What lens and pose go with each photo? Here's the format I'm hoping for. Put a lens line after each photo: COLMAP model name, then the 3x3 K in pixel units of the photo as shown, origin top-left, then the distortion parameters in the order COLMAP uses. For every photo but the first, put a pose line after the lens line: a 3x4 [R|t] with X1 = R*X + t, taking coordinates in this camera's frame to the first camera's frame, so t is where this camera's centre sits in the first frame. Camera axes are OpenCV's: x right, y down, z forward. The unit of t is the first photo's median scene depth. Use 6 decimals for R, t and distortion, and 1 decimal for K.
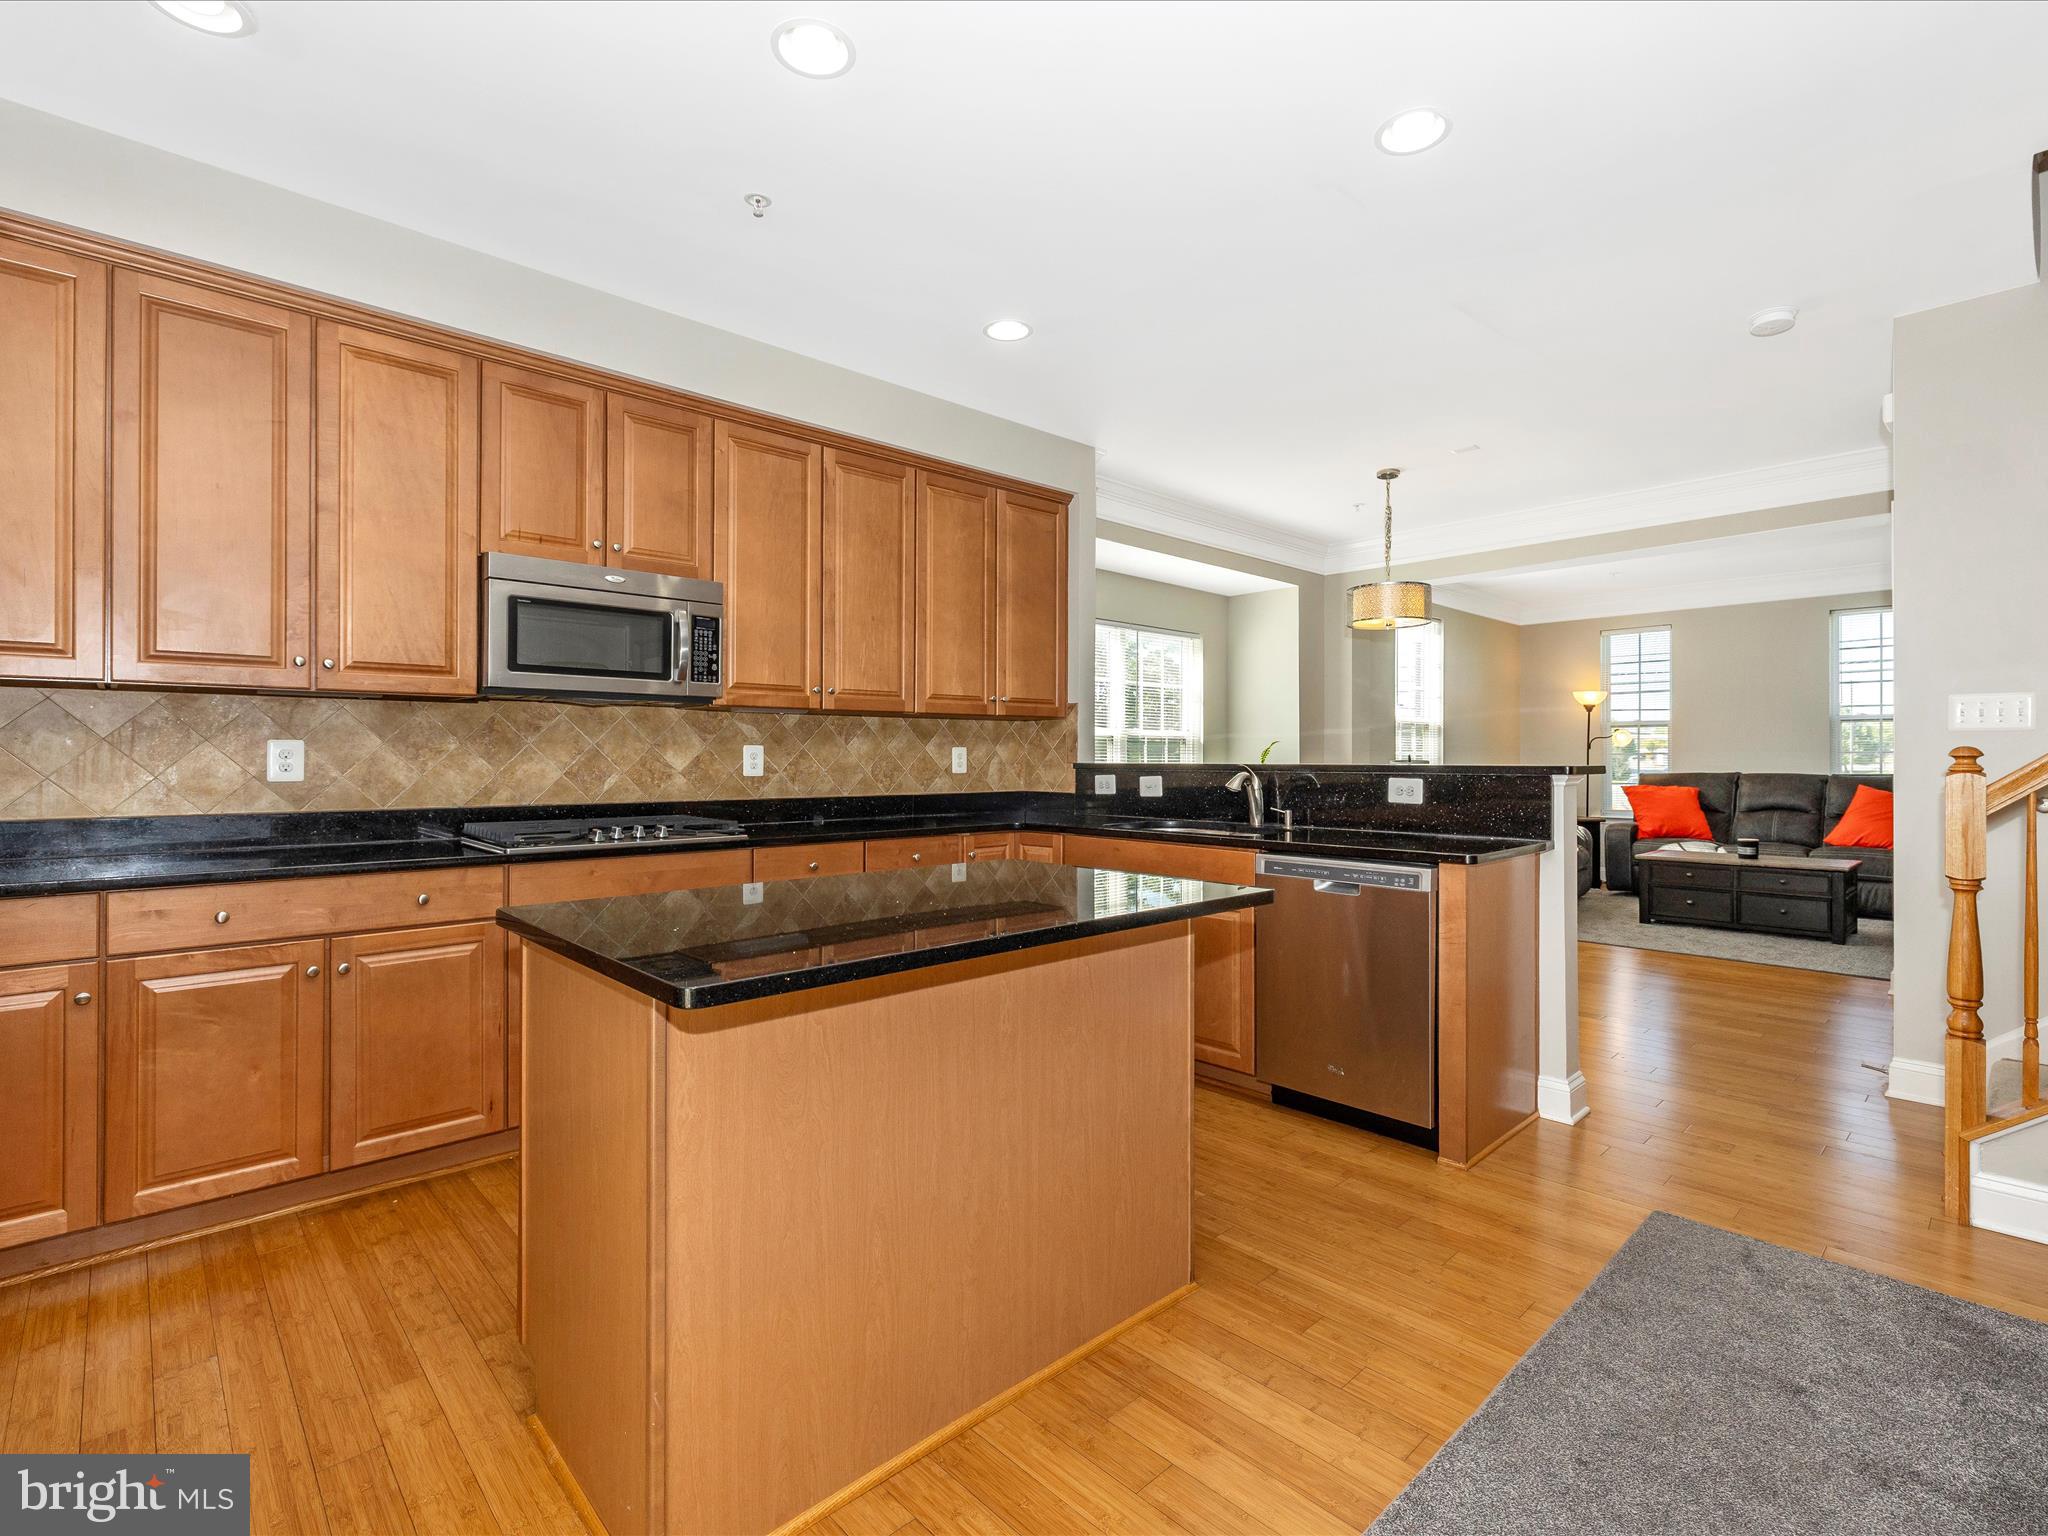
lens RADIAL K [[935.6, 0, 1028.3], [0, 935.6, 758.5], [0, 0, 1]] dist [-0.001064, -0.000170]
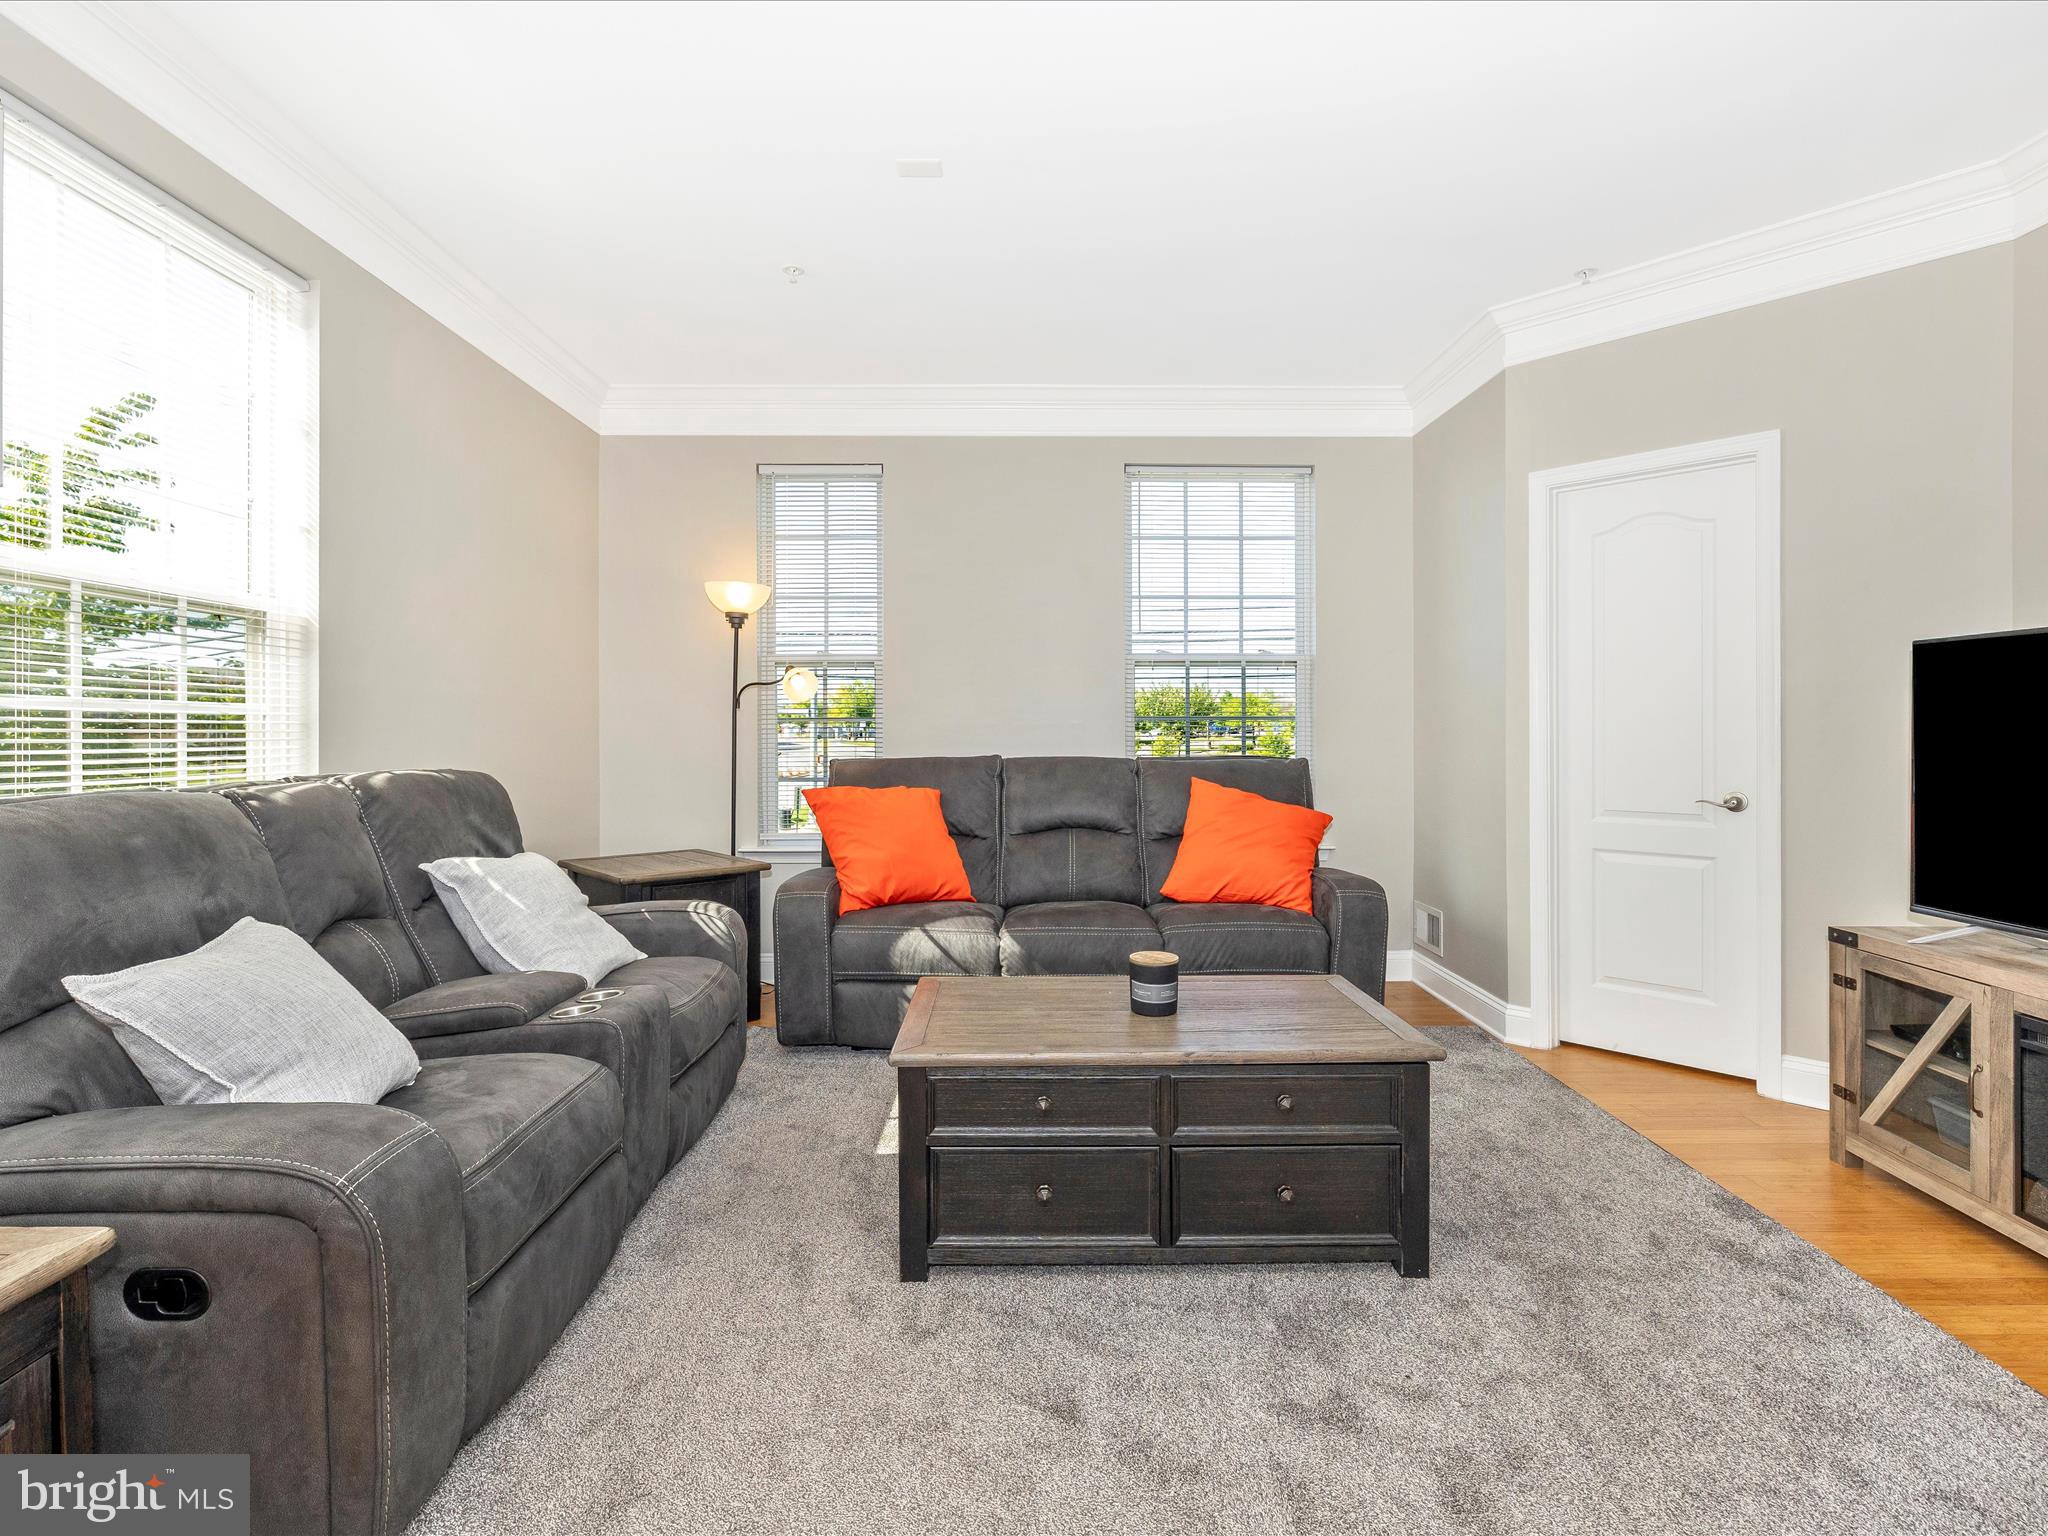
lens RADIAL K [[963.8, 0, 1026.6], [0, 963.8, 757.2], [0, 0, 1]] dist [-0.000649, 0.000095]
pose [[0.676479, -0.023164, 0.736098, 0.751589], [0.005296, 0.999632, 0.026589, 0.003439], [-0.736443, -0.014088, 0.676353, 1.246252]]
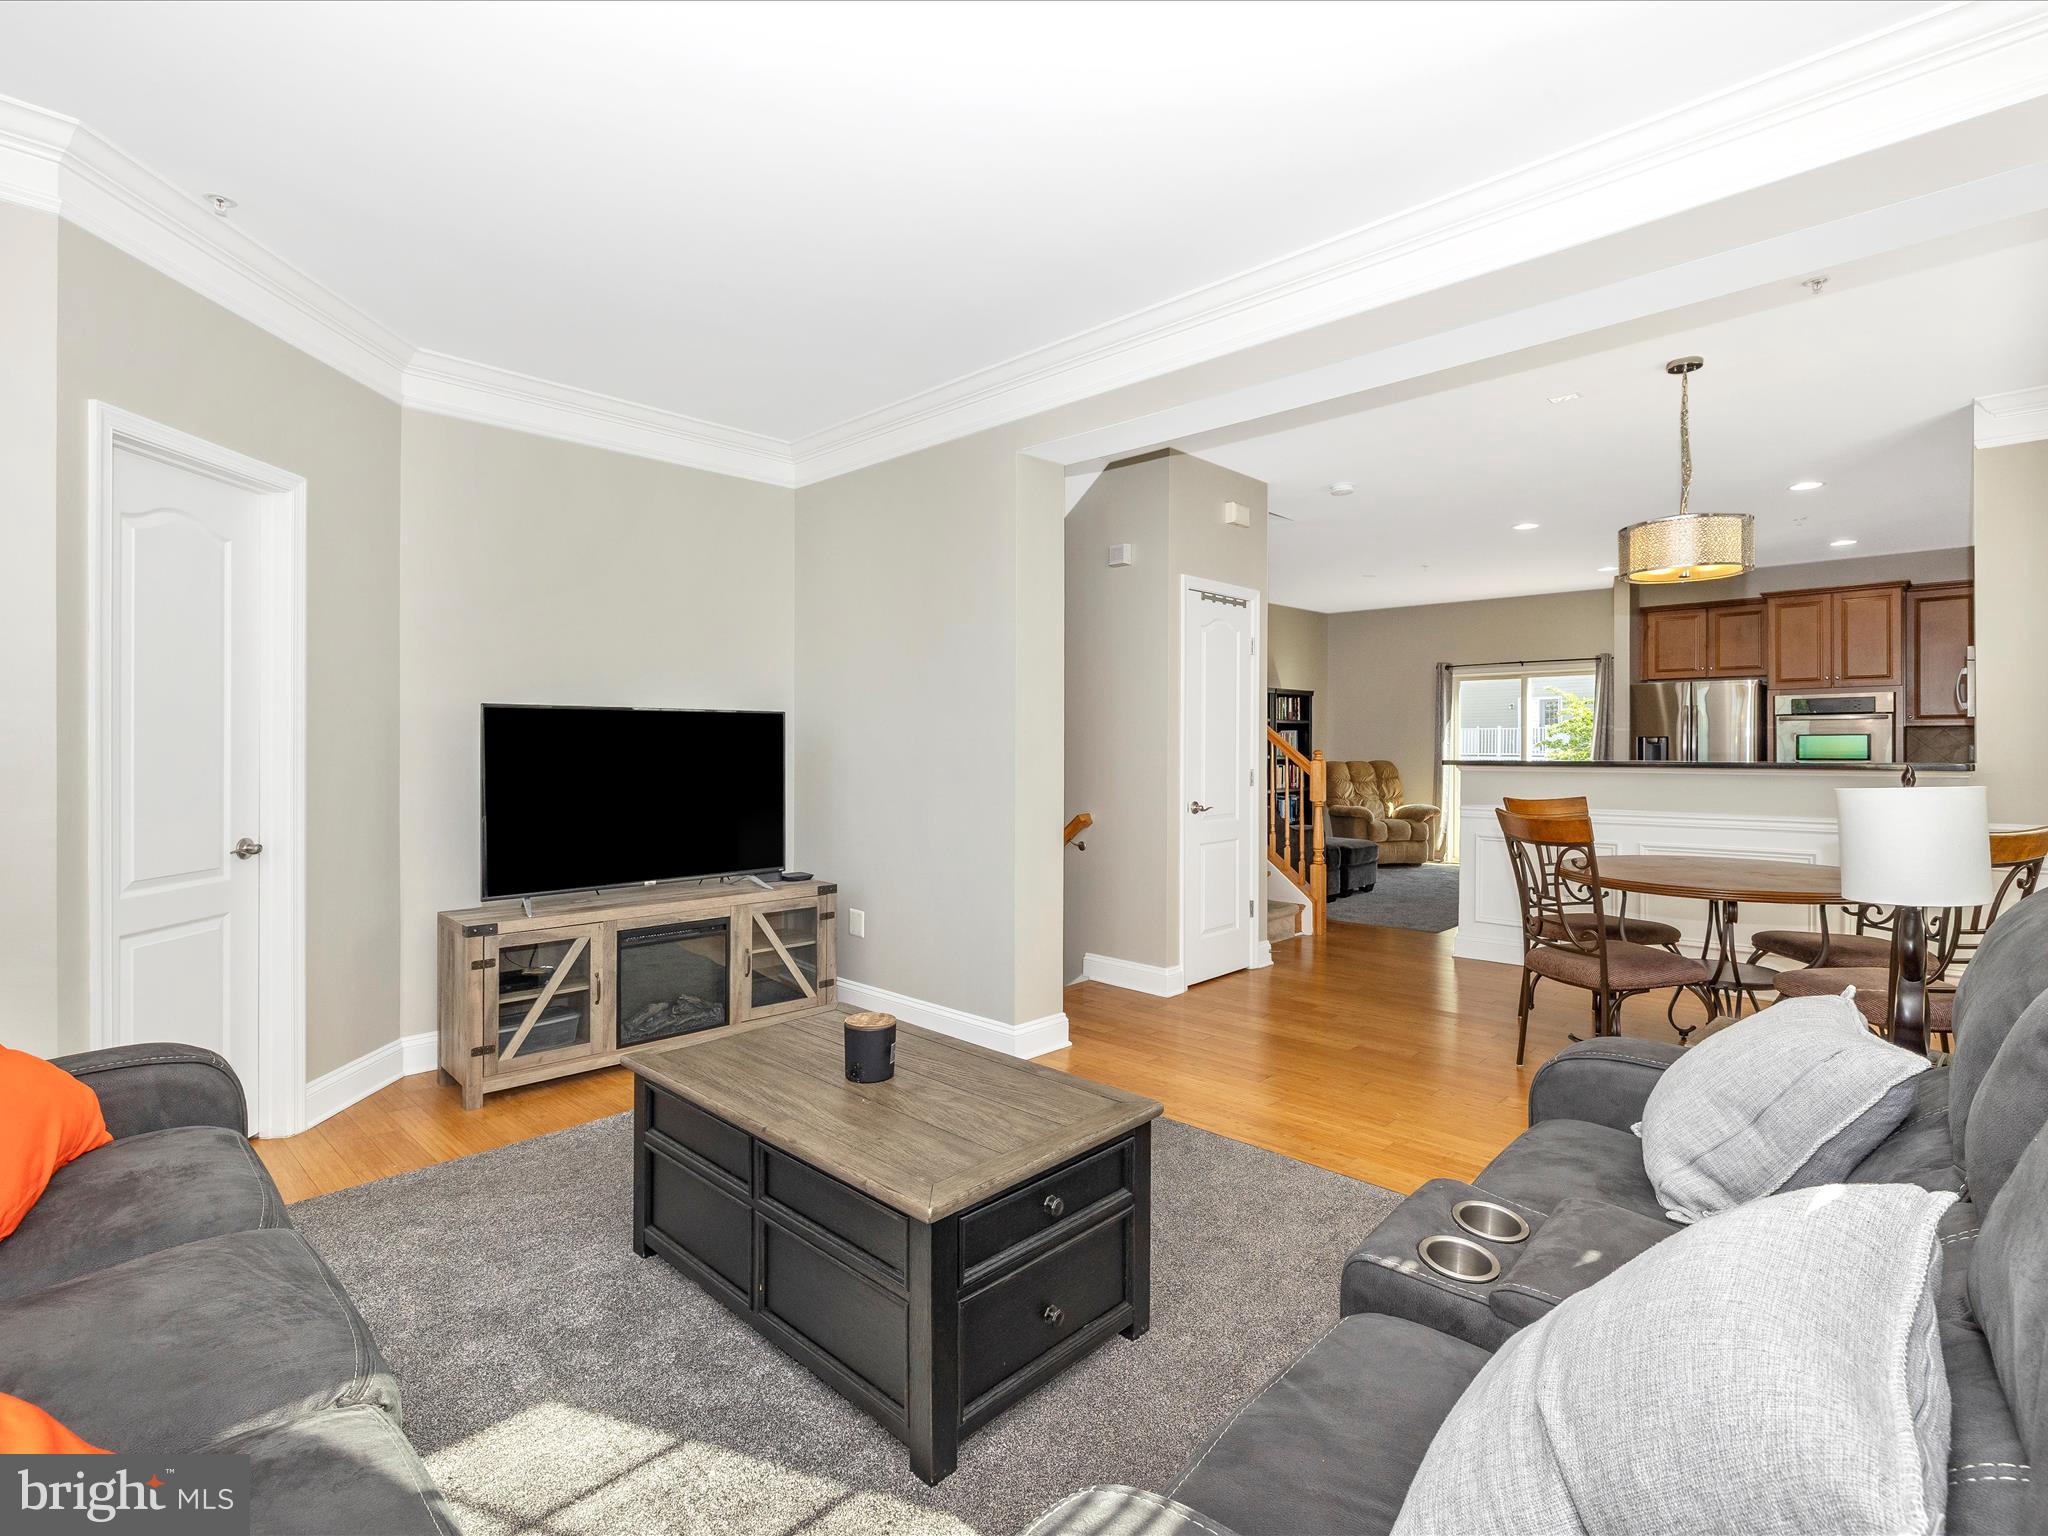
lens RADIAL K [[963.8, 0, 1026.6], [0, 963.8, 757.2], [0, 0, 1]] dist [-0.000649, 0.000095]
pose [[-0.998277, -0.003976, -0.058546, 1.009322], [-0.004213, 0.999983, 0.003932, -0.004981], [0.058530, 0.004172, -0.998277, 1.790049]]
